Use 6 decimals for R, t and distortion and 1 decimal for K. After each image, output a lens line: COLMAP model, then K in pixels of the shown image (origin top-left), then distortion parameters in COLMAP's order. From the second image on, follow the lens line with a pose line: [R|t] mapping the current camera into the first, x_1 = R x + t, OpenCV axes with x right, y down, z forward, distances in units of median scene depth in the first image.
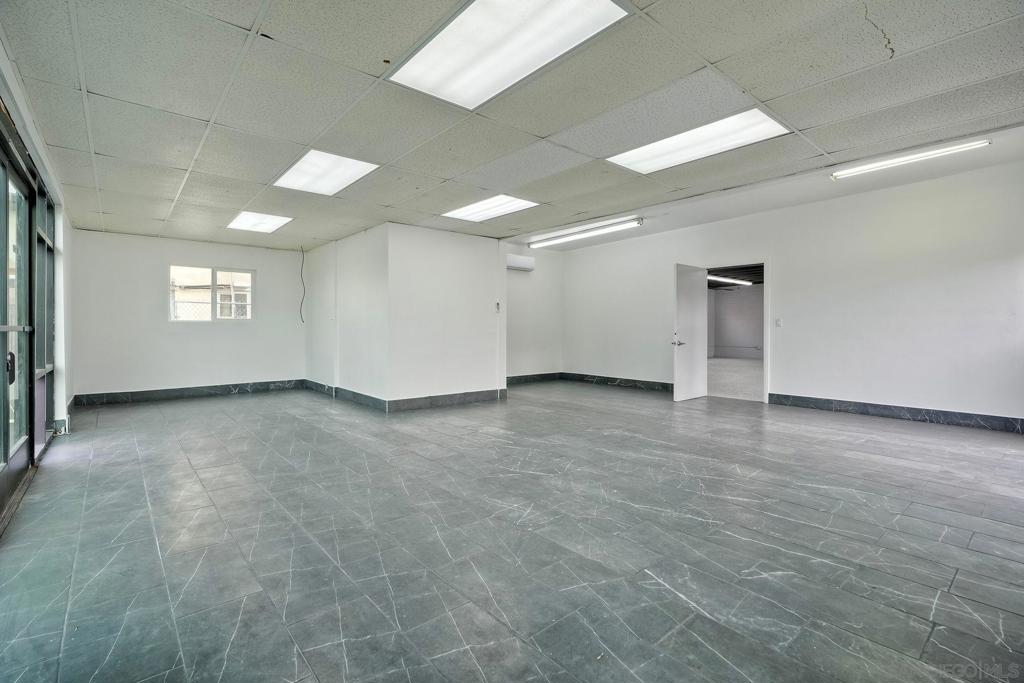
lens RADIAL K [[481.7, 0, 529.7], [0, 481.7, 332.0], [0, 0, 1]] dist [0.002270, 0.000310]
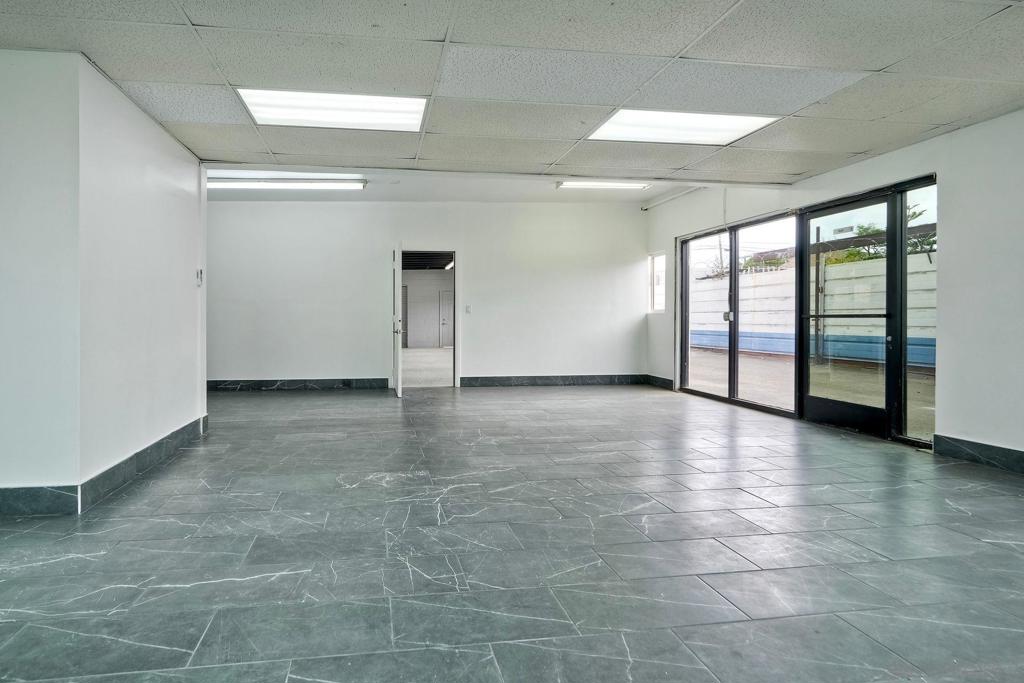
lens RADIAL K [[481.7, 0, 522.8], [0, 481.7, 315.5], [0, 0, 1]] dist [0.002270, 0.000310]
pose [[0.558166, 0.000202, 0.829729, -0.303070], [0.010583, 0.999917, -0.007363, 0.003182], [-0.829662, 0.012890, 0.558117, 0.322352]]
